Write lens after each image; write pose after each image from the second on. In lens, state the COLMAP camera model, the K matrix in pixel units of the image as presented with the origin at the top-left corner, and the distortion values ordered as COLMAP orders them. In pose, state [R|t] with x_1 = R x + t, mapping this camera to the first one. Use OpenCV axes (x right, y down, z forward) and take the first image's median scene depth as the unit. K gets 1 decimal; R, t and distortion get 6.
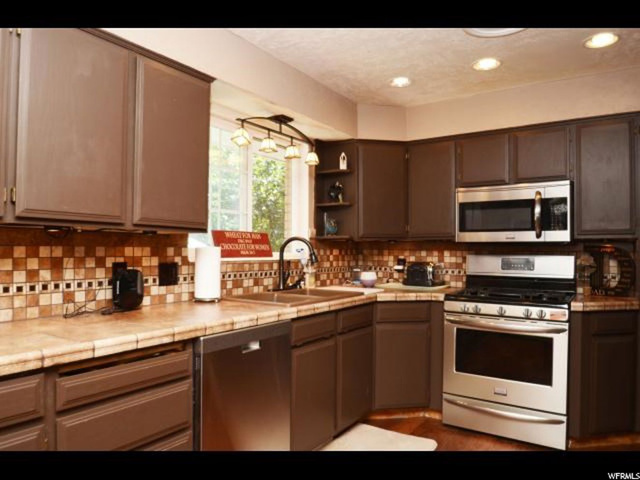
lens RADIAL K [[463.3, 0, 320.0], [0, 463.3, 240.0], [0, 0, 1]] dist [-0.034082, 0.000523]
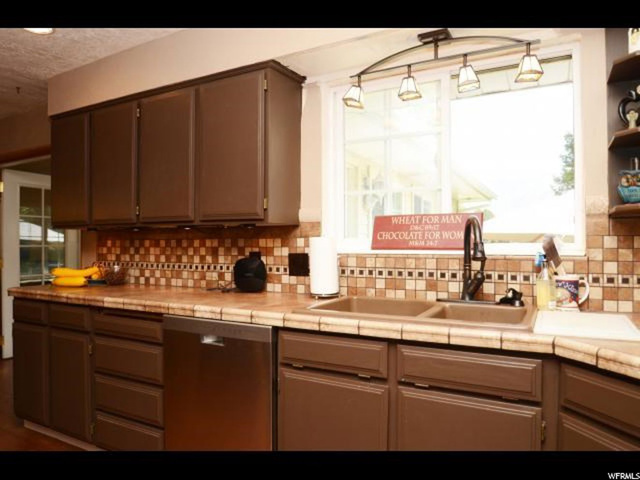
lens RADIAL K [[463.3, 0, 320.0], [0, 463.3, 240.0], [0, 0, 1]] dist [-0.034082, 0.000523]
pose [[0.047107, -0.021658, -0.998655, 0.828554], [0.020900, 0.999567, -0.020692, 0.050267], [0.998671, -0.019897, 0.047540, 1.204128]]
